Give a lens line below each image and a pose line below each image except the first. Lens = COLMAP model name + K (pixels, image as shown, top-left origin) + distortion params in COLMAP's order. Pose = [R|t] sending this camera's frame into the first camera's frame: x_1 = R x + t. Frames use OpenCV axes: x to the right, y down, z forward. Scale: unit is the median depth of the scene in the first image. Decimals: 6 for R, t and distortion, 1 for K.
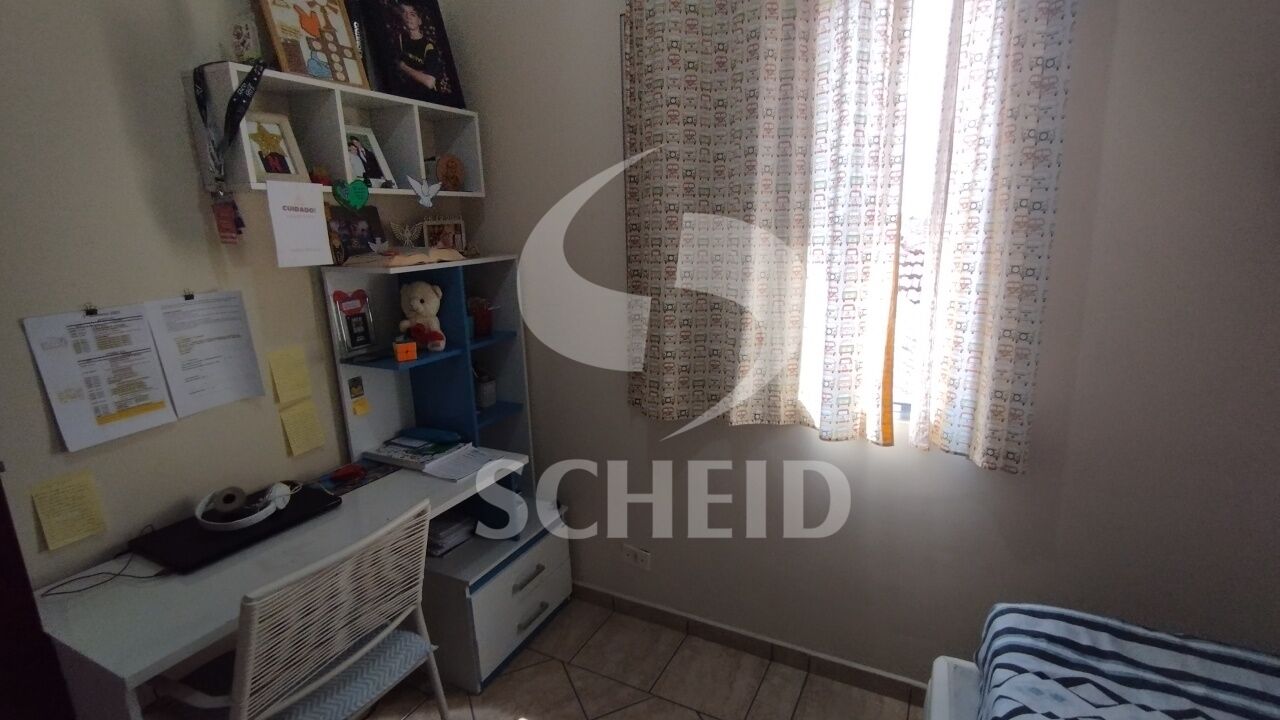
lens RADIAL K [[591.2, 0, 668.4], [0, 591.2, 366.5], [0, 0, 1]] dist [-0.004281, 0.001361]
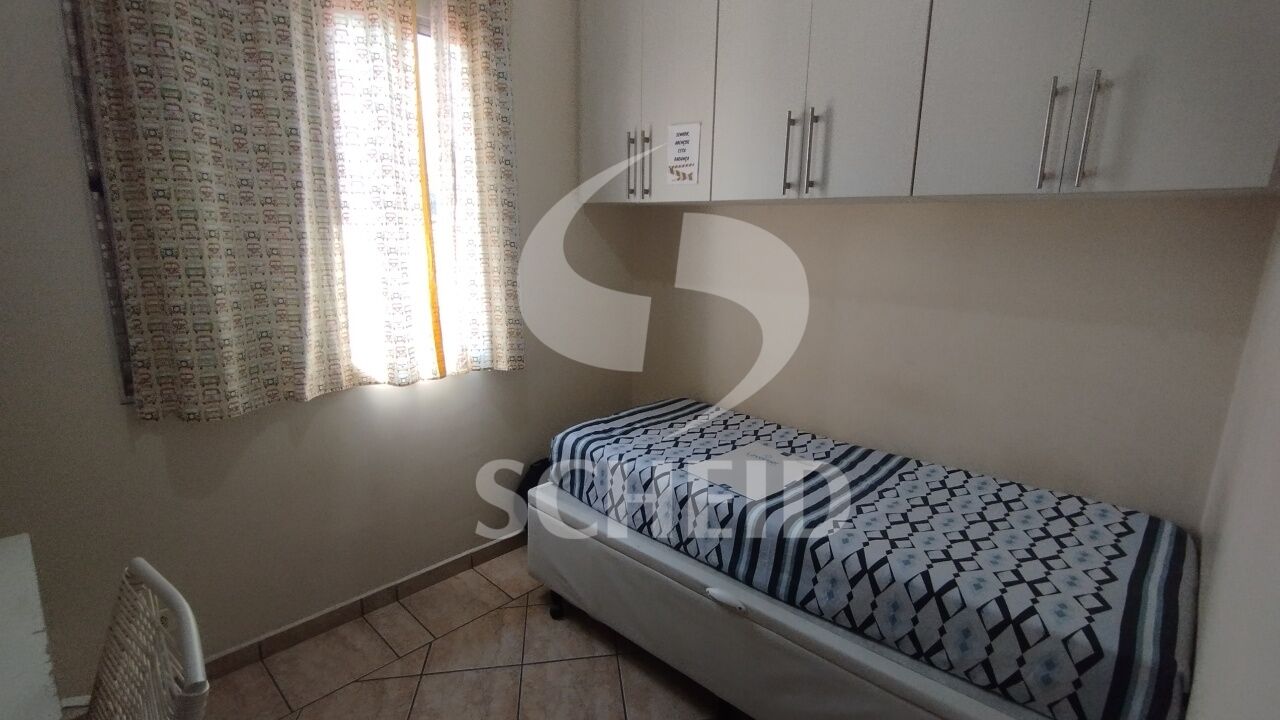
lens RADIAL K [[591.2, 0, 668.4], [0, 591.2, 366.5], [0, 0, 1]] dist [-0.004281, 0.001361]
pose [[0.262712, -0.188692, 0.946244, -0.753241], [0.191390, 0.971396, 0.140571, 0.019592], [-0.945702, 0.144172, 0.291311, 0.127042]]
